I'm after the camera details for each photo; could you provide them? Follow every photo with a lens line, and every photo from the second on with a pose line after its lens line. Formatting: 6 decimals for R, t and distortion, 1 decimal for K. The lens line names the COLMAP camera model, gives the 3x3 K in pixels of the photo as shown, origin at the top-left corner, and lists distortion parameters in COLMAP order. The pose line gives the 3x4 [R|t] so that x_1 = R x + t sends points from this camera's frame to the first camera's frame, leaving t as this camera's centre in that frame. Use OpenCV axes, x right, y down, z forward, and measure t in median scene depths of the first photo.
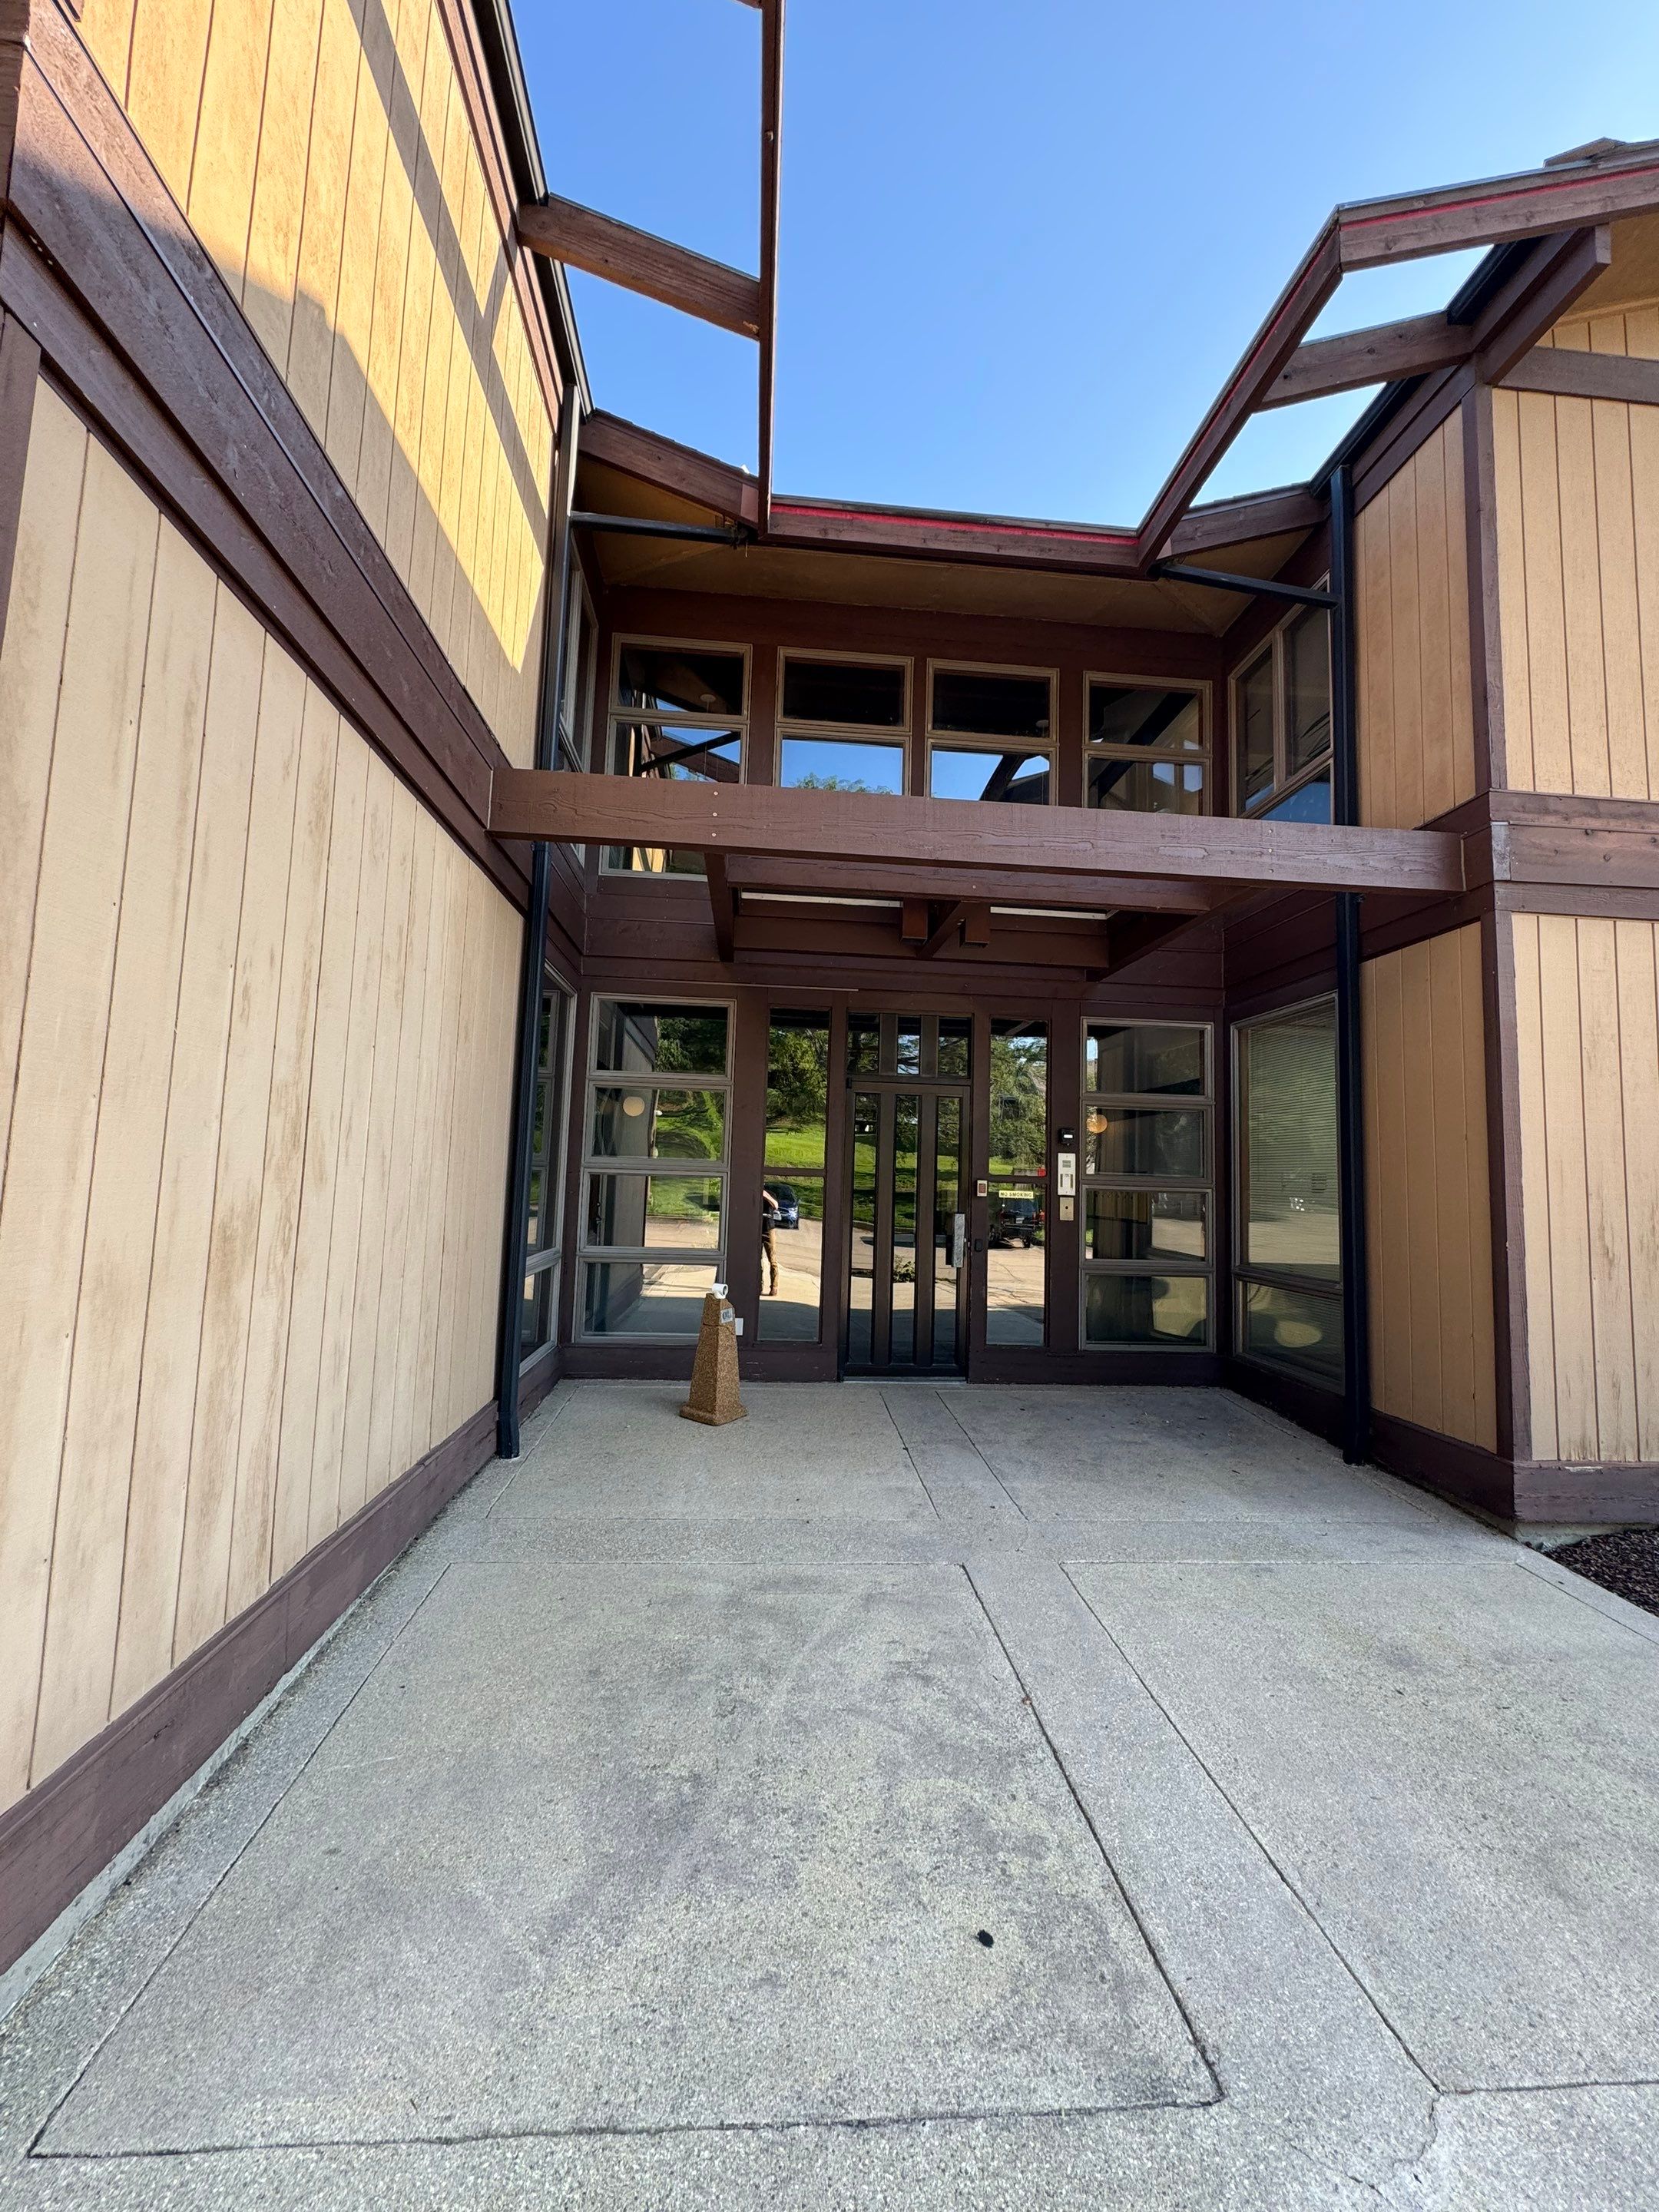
lens RADIAL K [[880.6, 0, 819.2], [0, 880.6, 1108.9], [0, 0, 1]] dist [-0.004149, 0.000300]
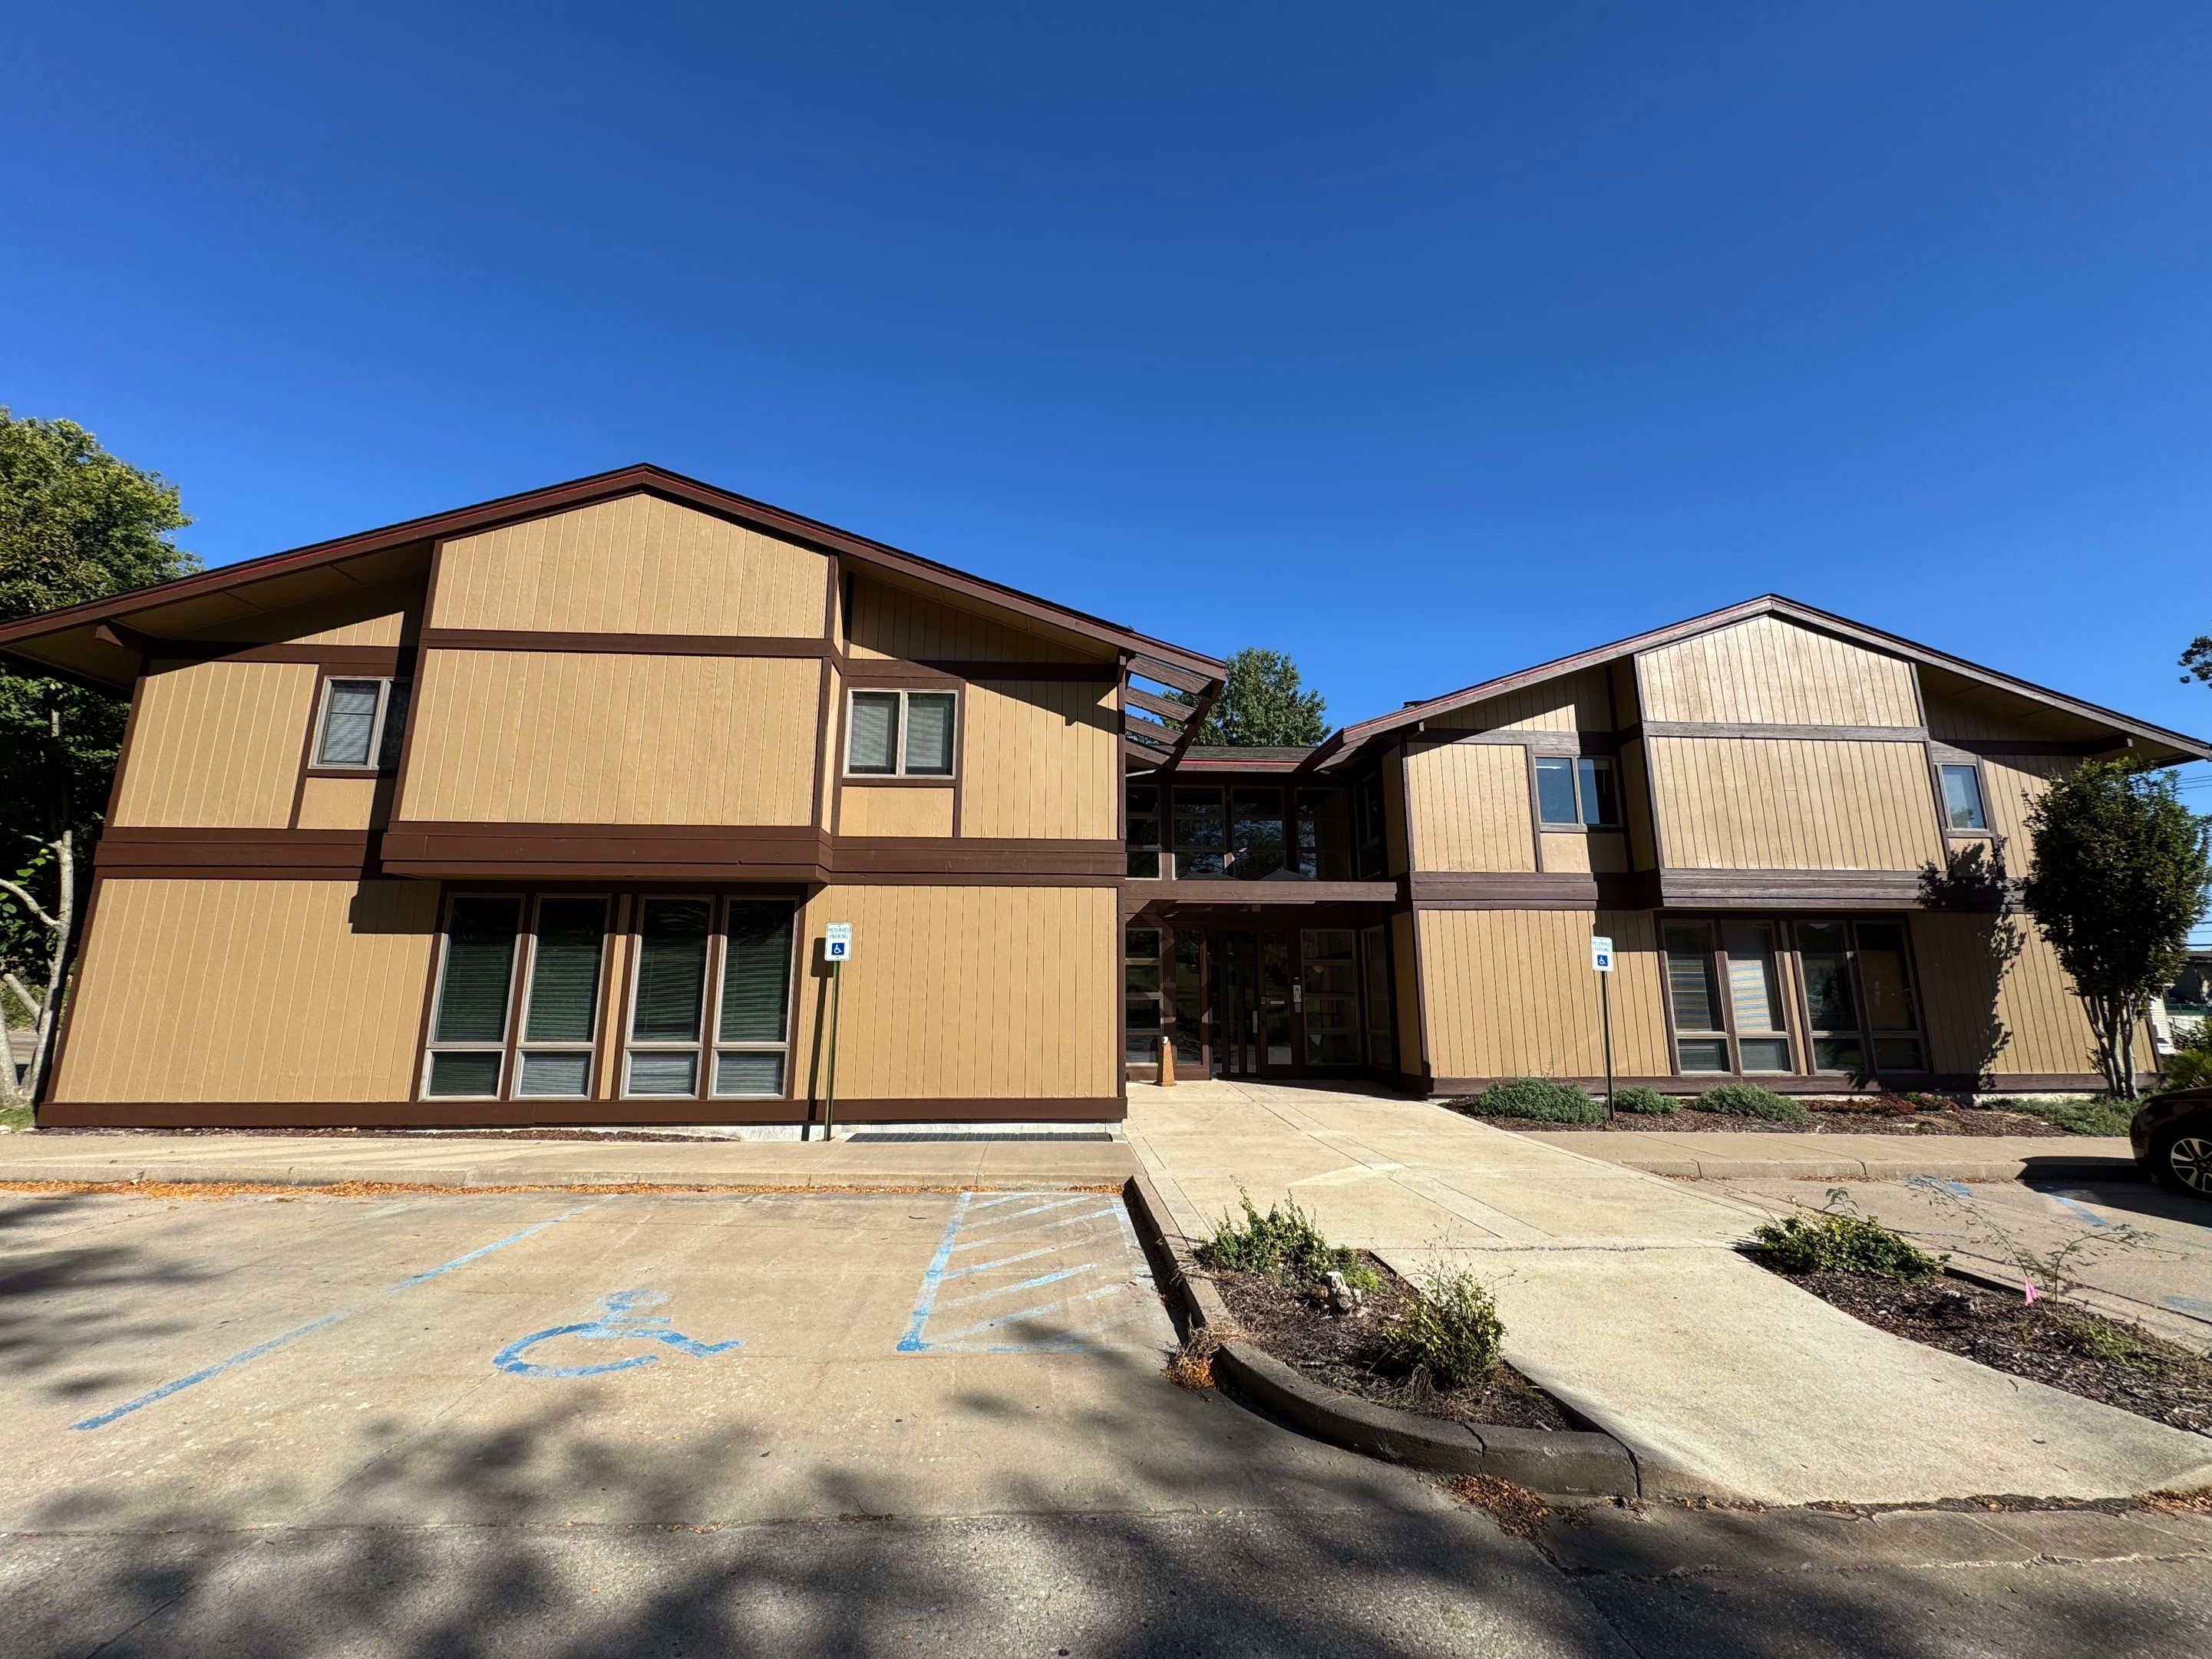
lens RADIAL K [[880.5, 0, 1105.7], [0, 880.5, 825.1], [0, 0, 1]] dist [-0.004149, 0.000300]
pose [[0.999300, -0.037304, 0.002791, -0.250325], [0.037378, 0.992711, -0.114579, -0.134043], [0.001504, 0.114603, 0.993410, -1.531028]]
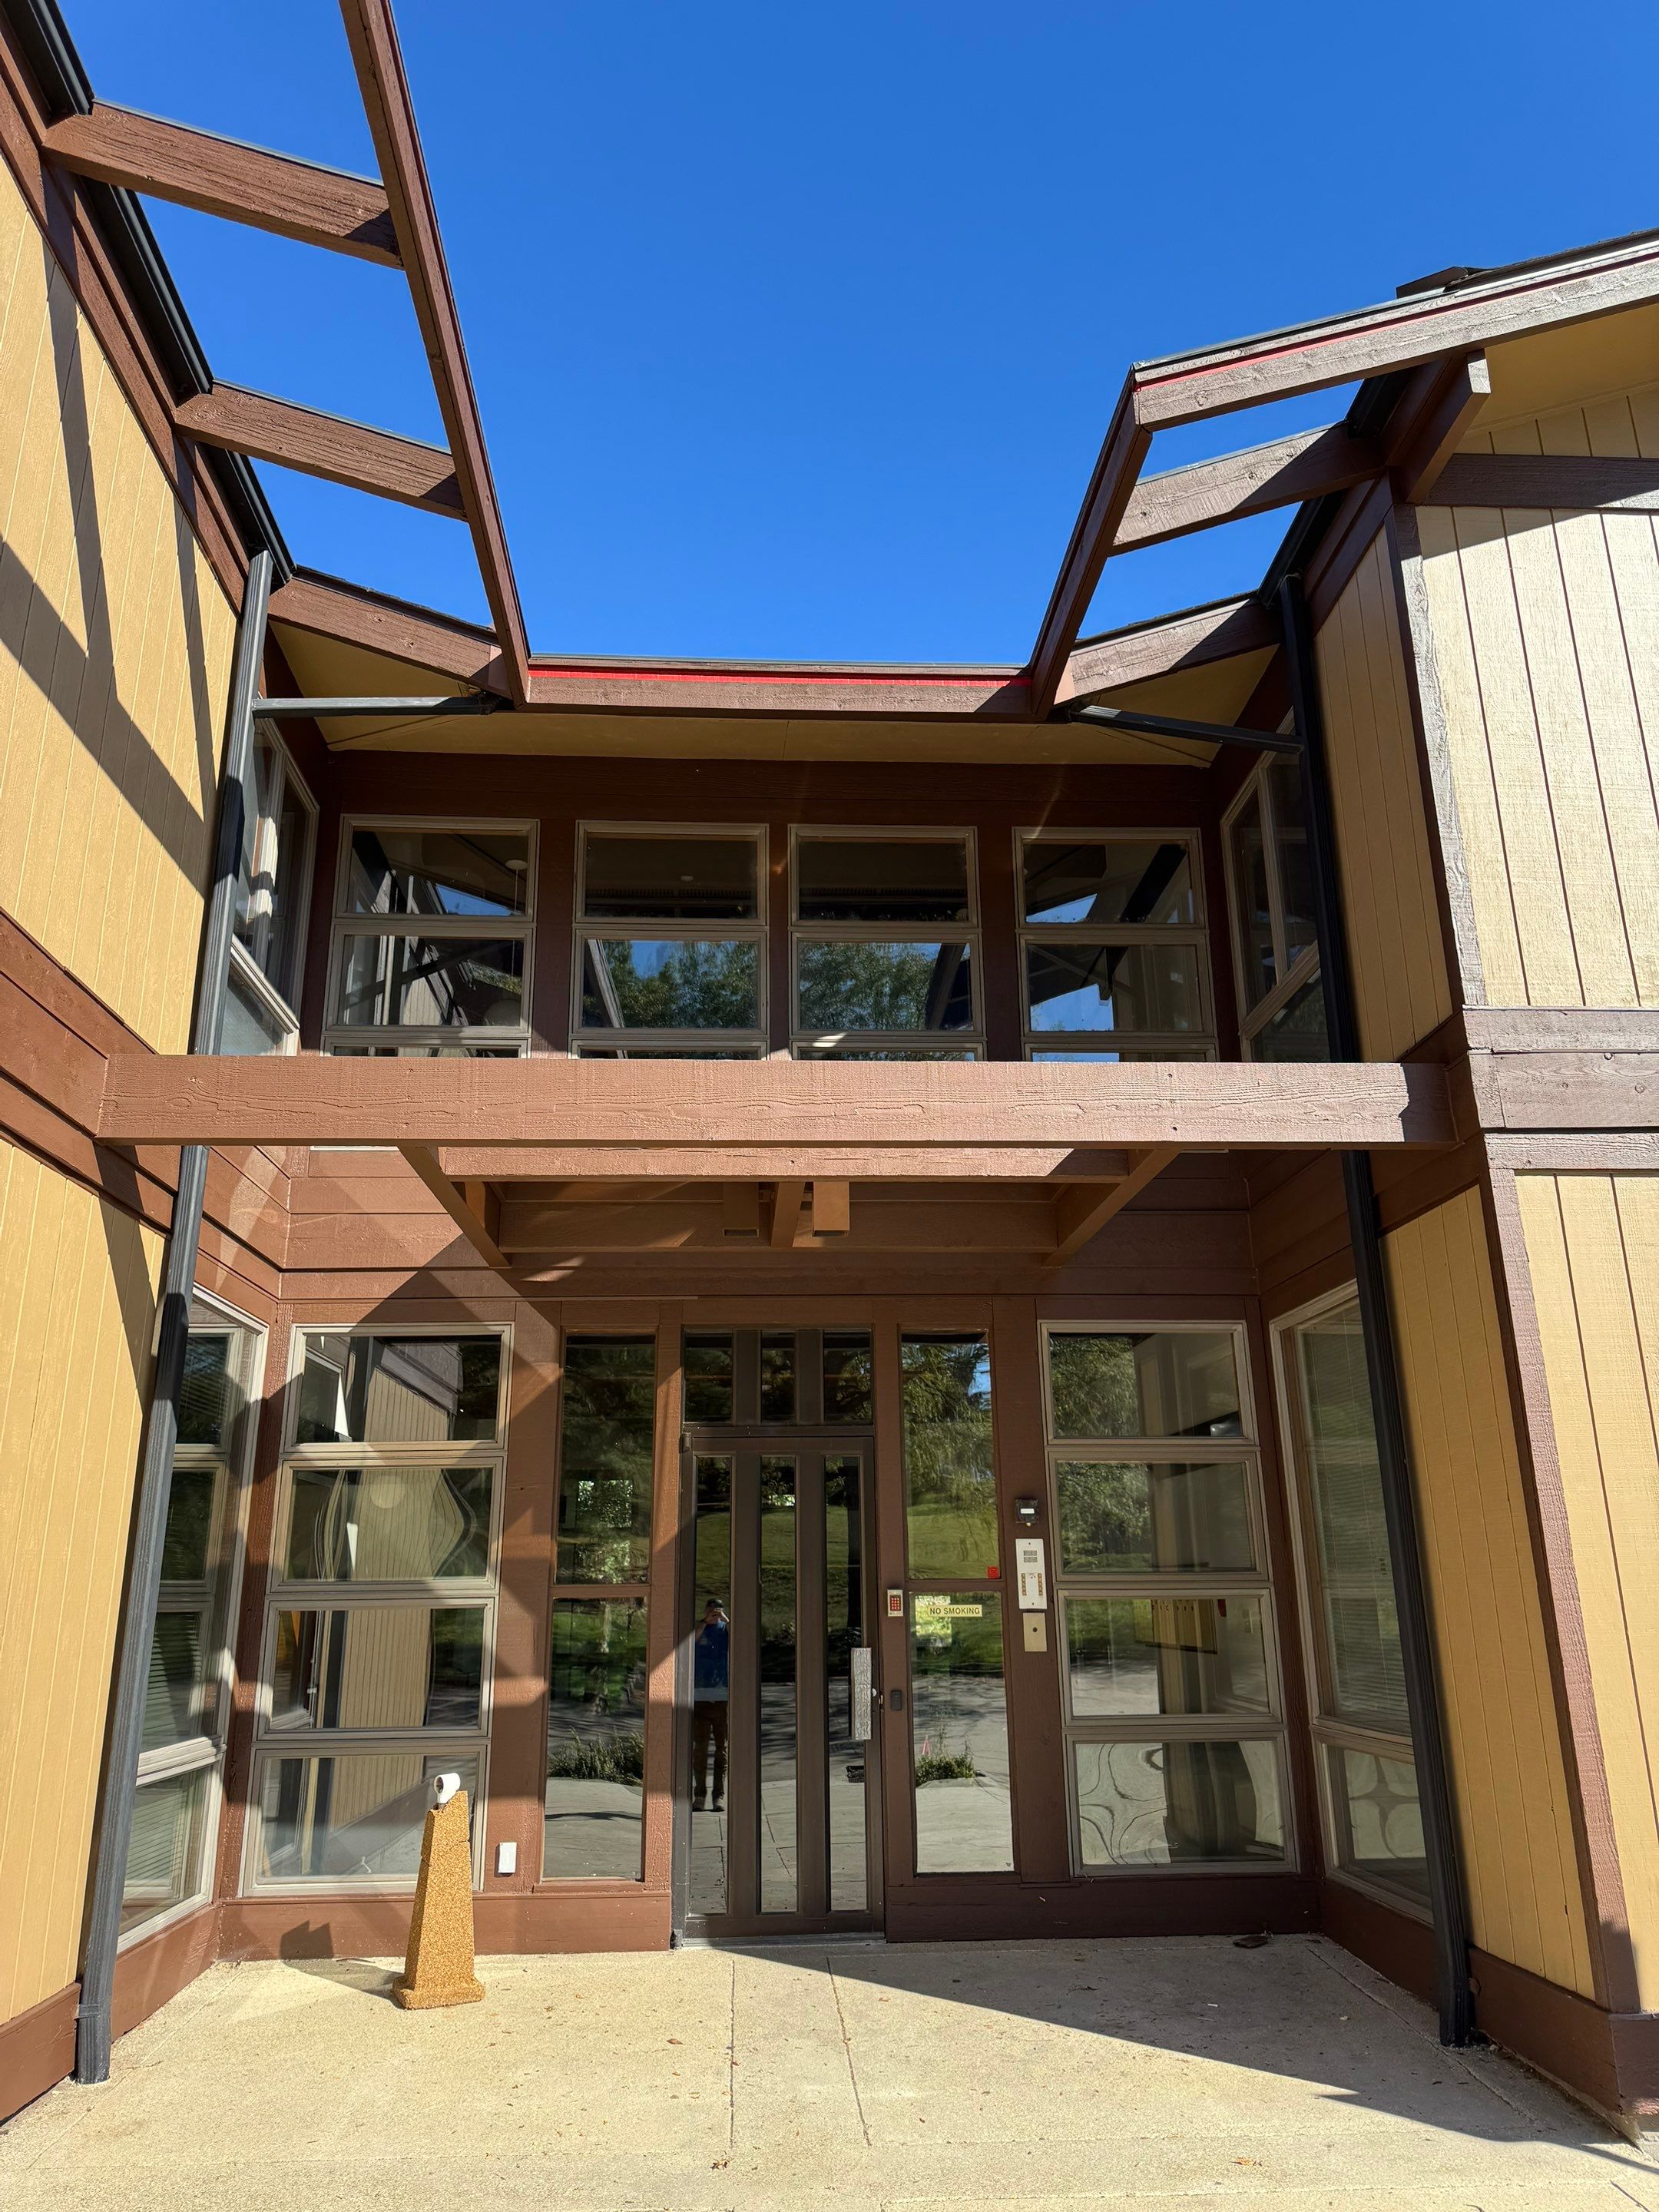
lens RADIAL K [[1544.9, 0, 832.2], [0, 1544.9, 1104.3], [0, 0, 1]] dist [0.021106, -0.008061]
pose [[0.998693, -0.051106, -0.001113, 0.156438], [0.049549, 0.973161, -0.224728, -0.012210], [0.012569, 0.224379, 0.974421, -0.171633]]
